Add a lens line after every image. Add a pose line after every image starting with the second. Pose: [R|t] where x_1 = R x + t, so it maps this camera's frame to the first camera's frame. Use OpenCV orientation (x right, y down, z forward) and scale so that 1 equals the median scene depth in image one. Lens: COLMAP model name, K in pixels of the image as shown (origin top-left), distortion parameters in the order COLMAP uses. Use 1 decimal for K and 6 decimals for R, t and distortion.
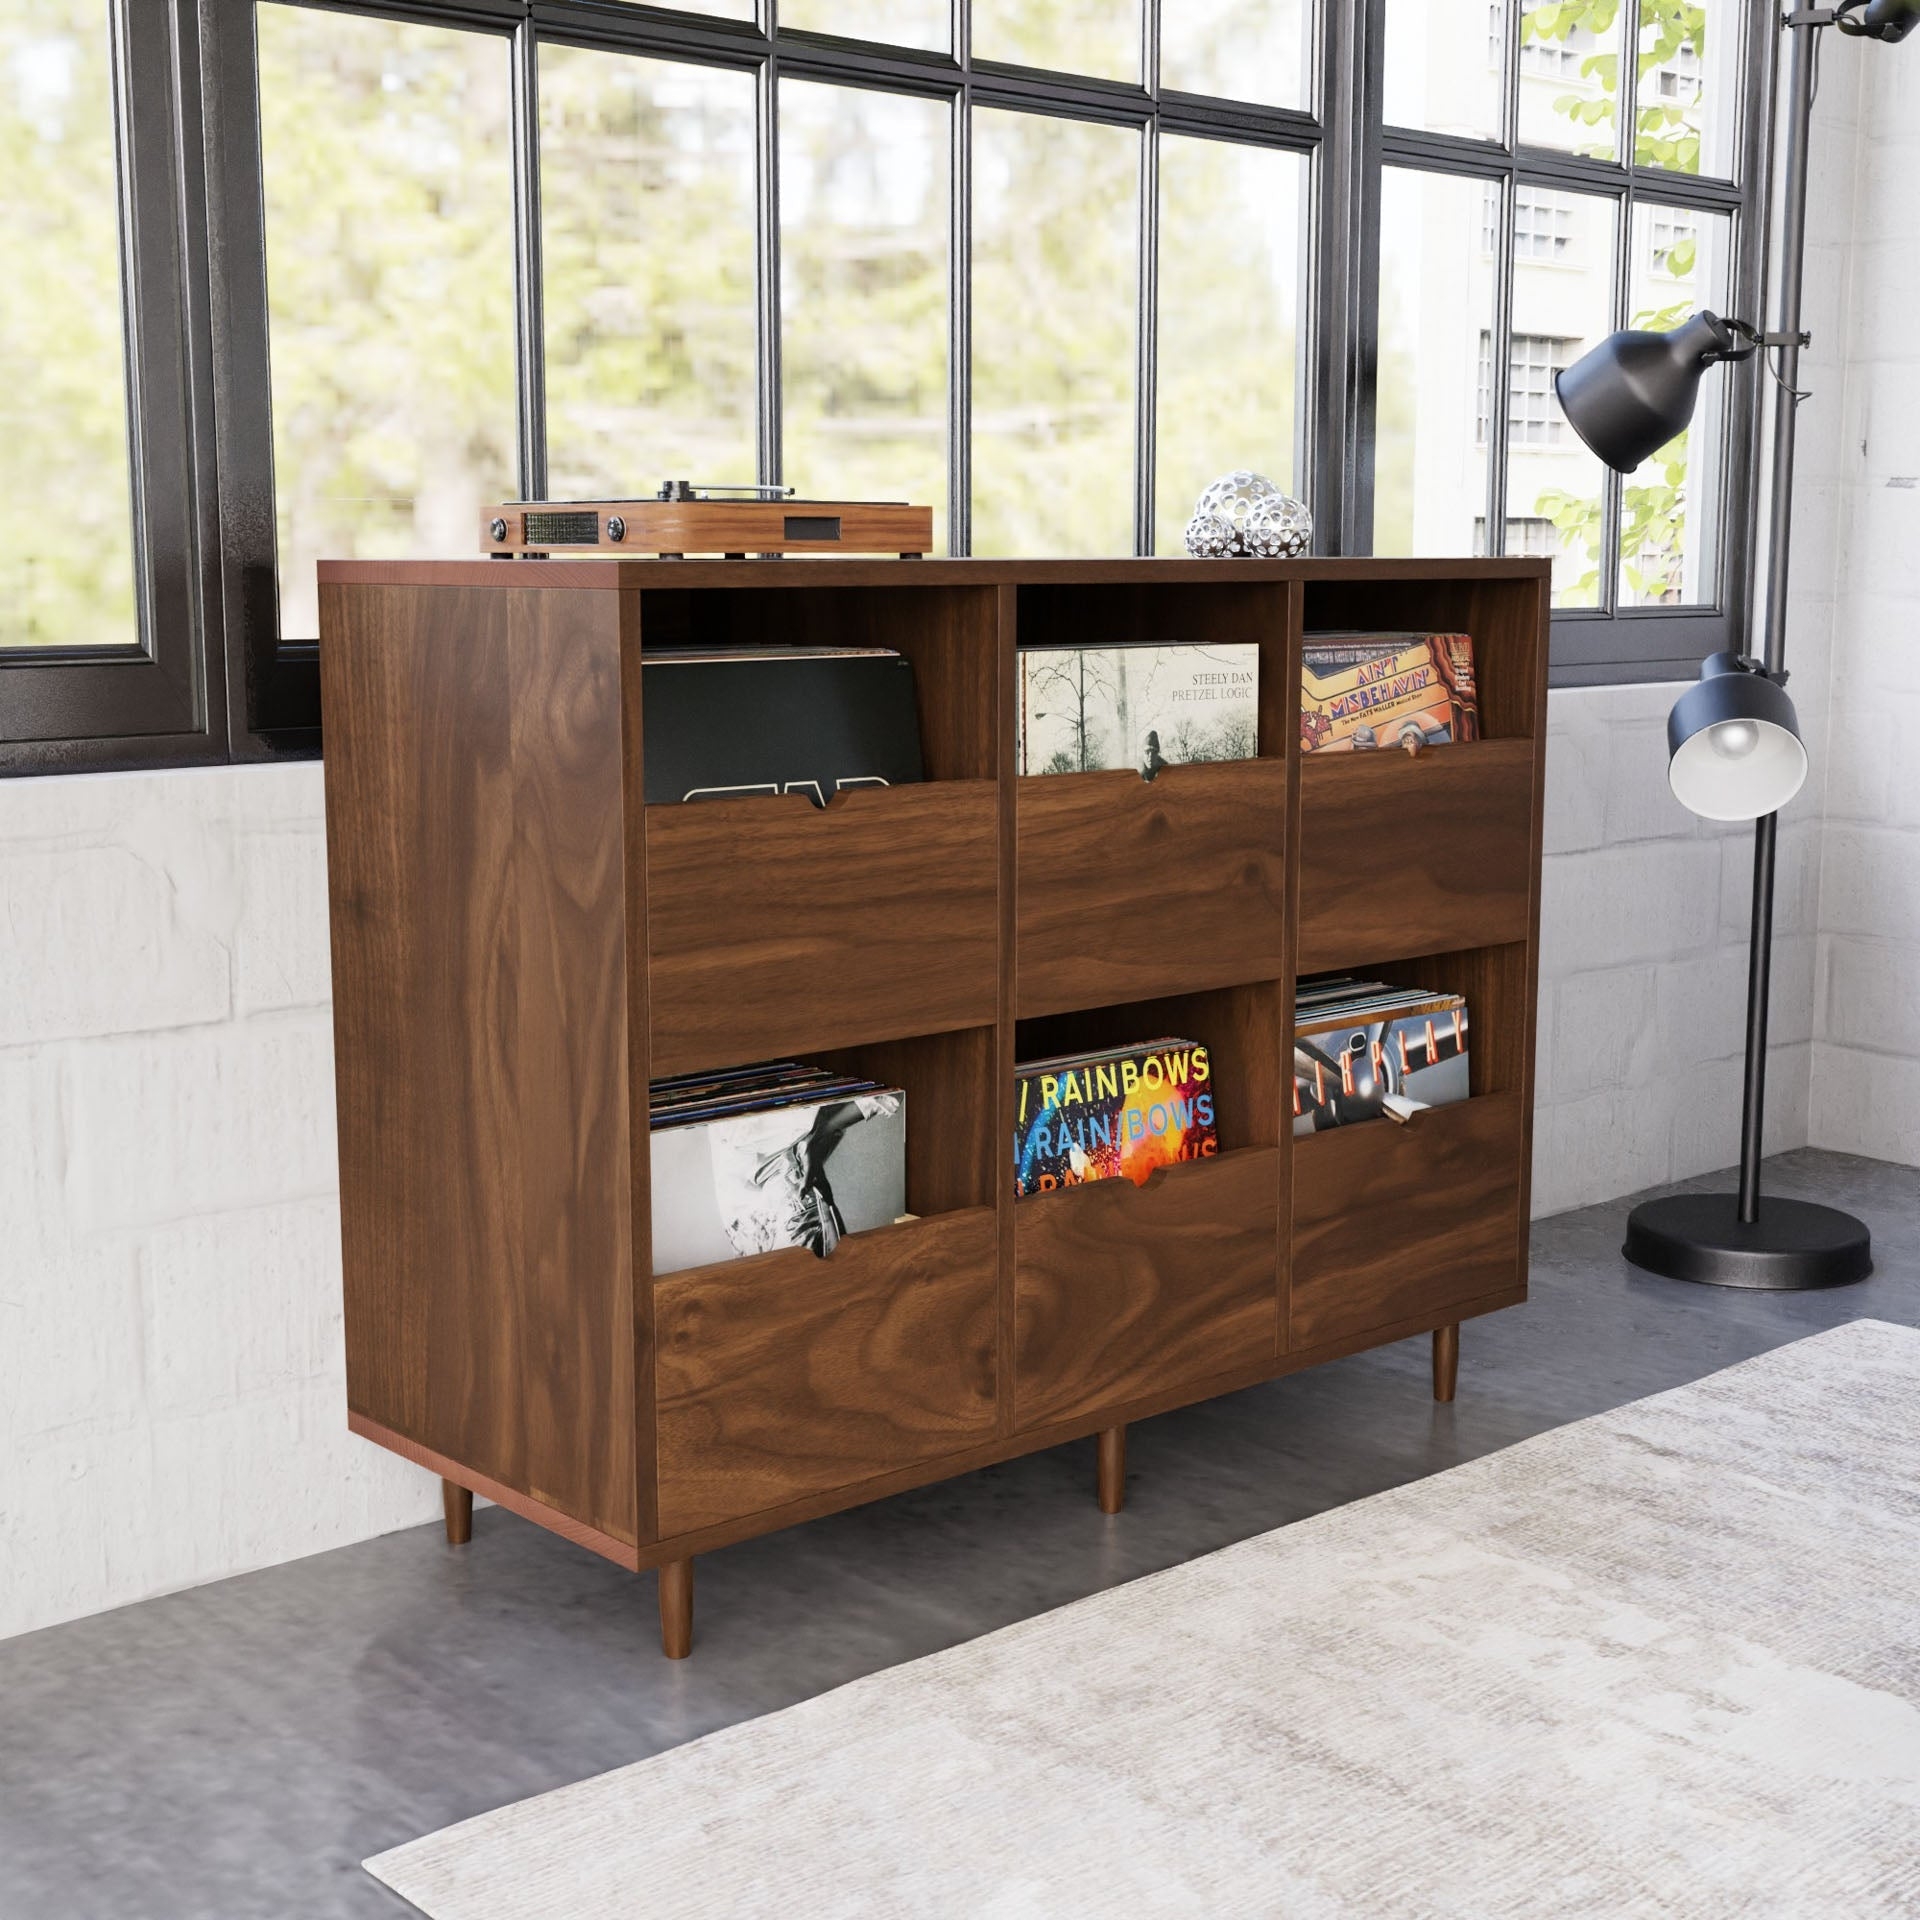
lens RADIAL K [[2690.4, 0, 957.1], [0, 2690.4, 961.2], [0, 0, 1]] dist [0.052203, 0.000000]
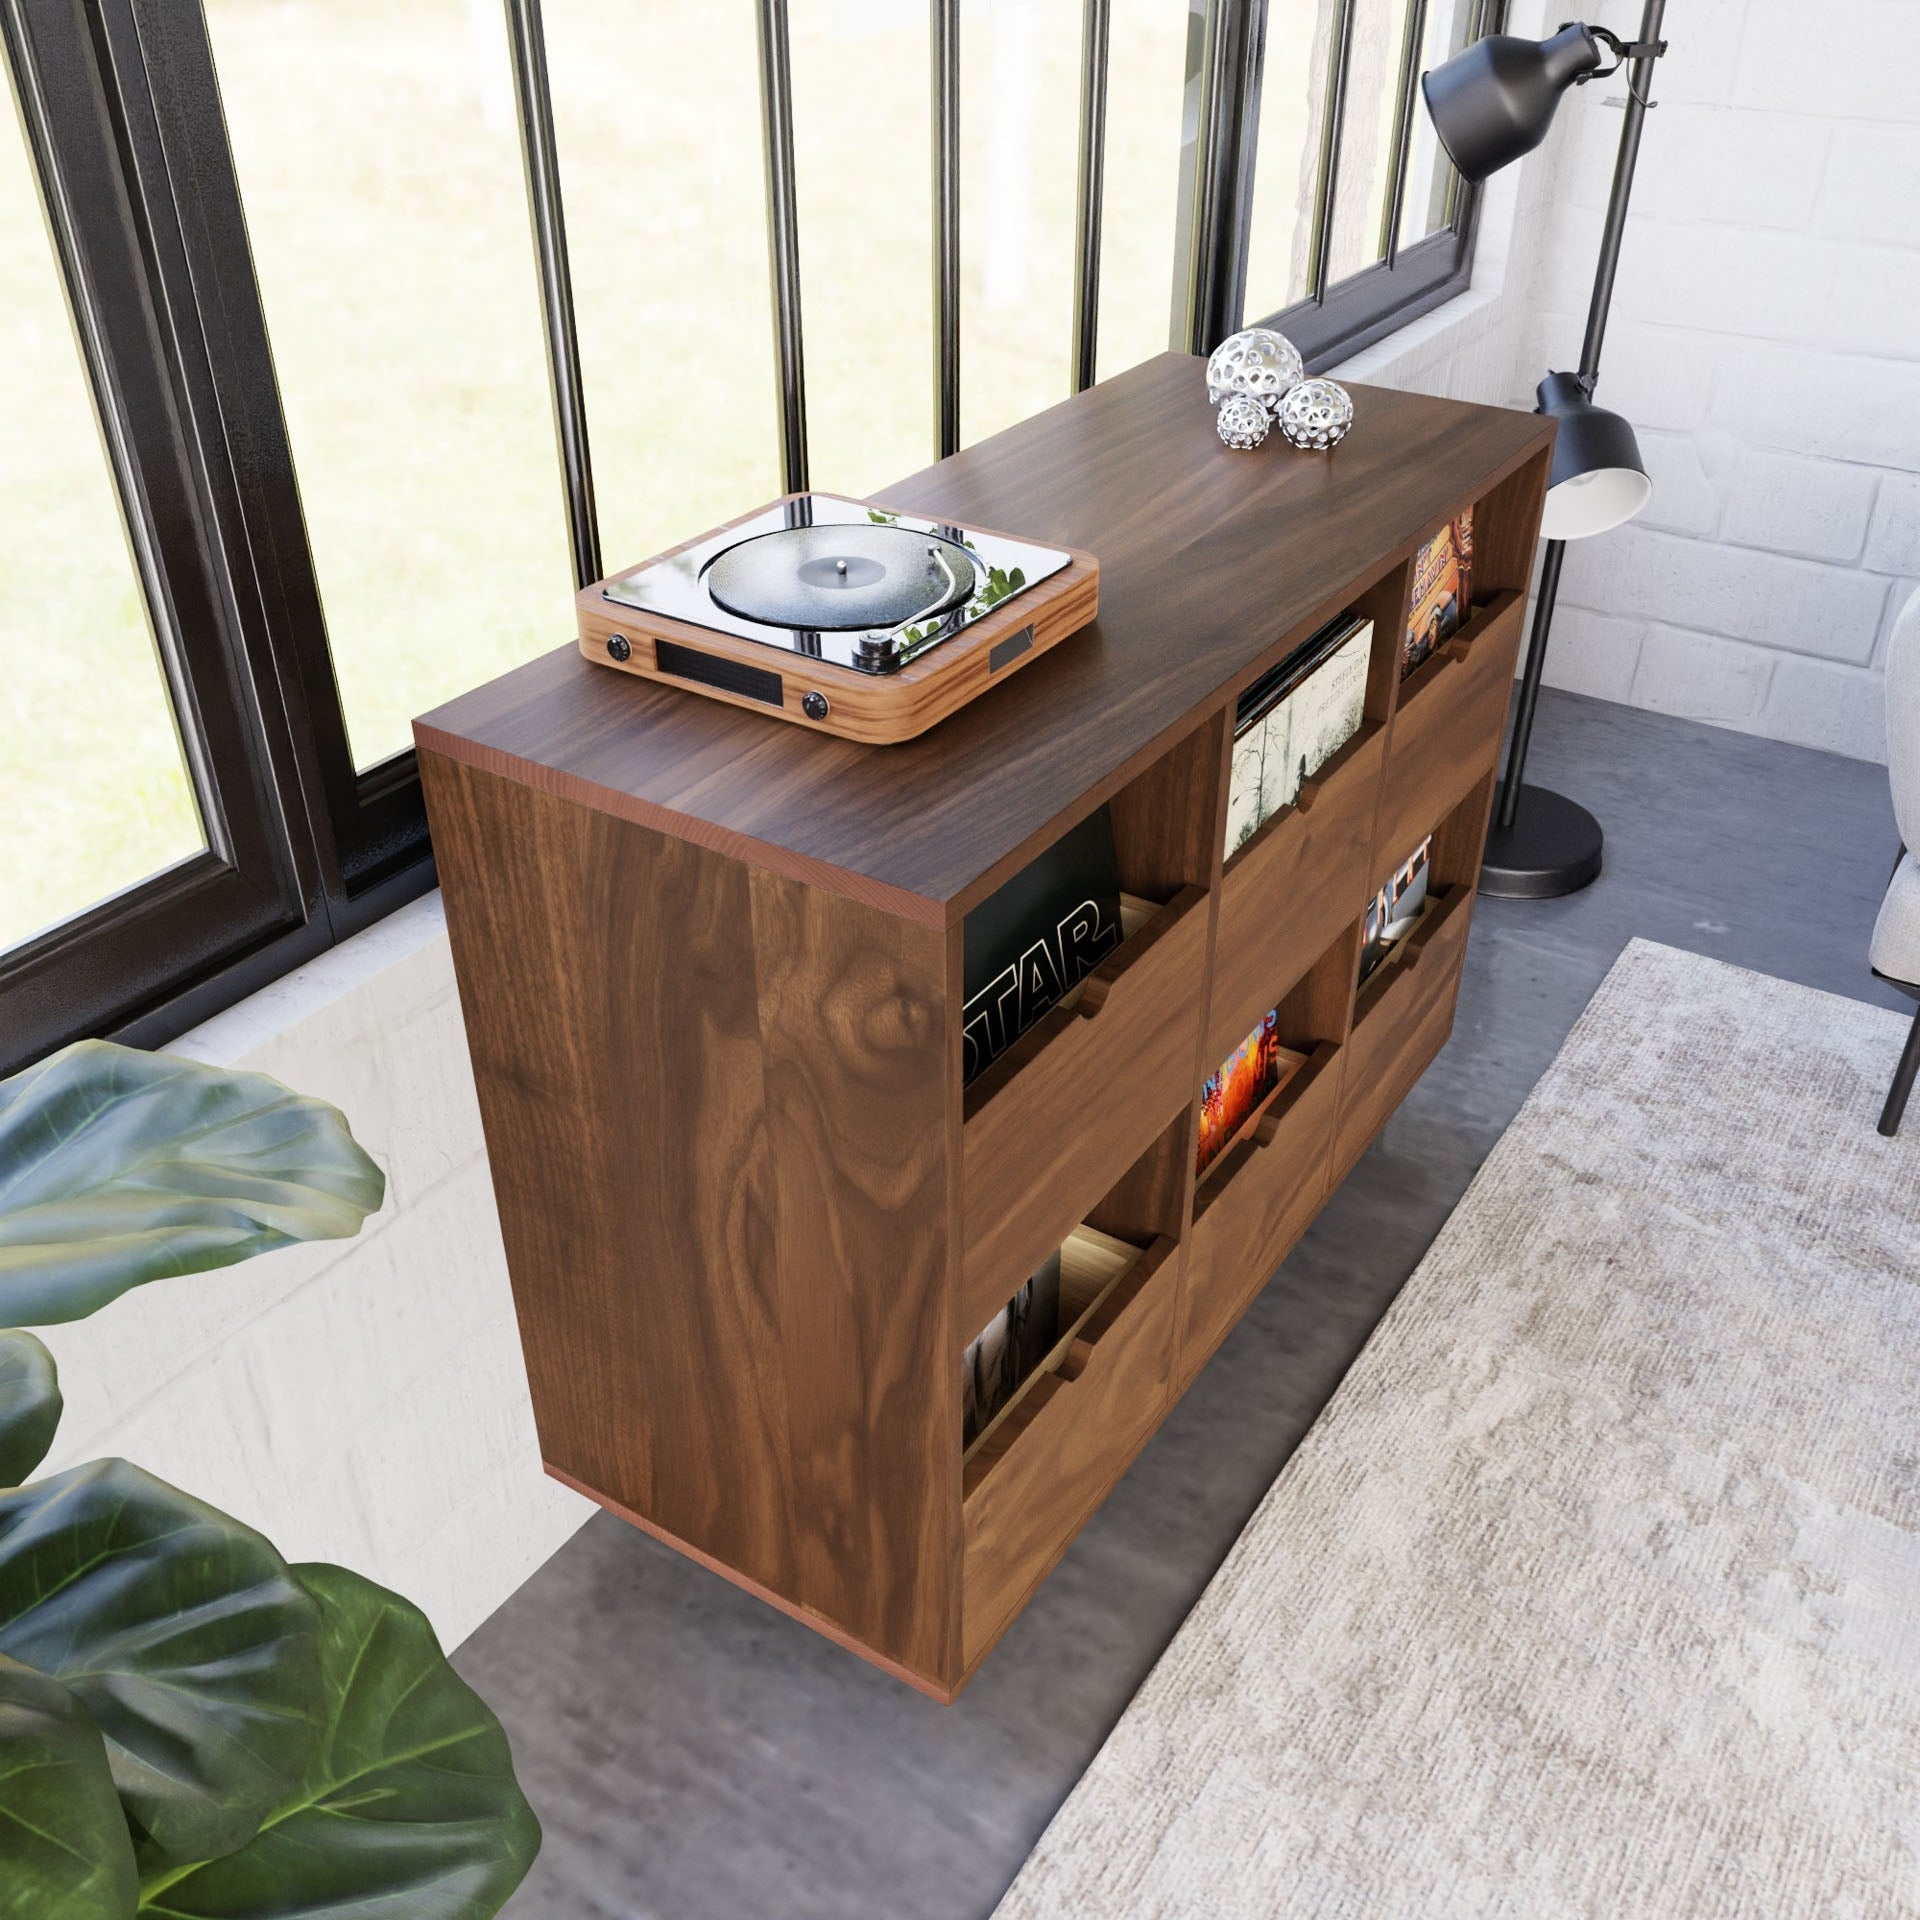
lens RADIAL K [[1876.9, 0, 967.8], [0, 1876.9, 954.0], [0, 0, 1]] dist [0.026821, 0.000000]
pose [[0.963383, -0.145304, 0.225344, -0.221900], [0.039428, 0.908065, 0.416969, -0.329989], [-0.265214, -0.392816, 0.880544, 0.437424]]
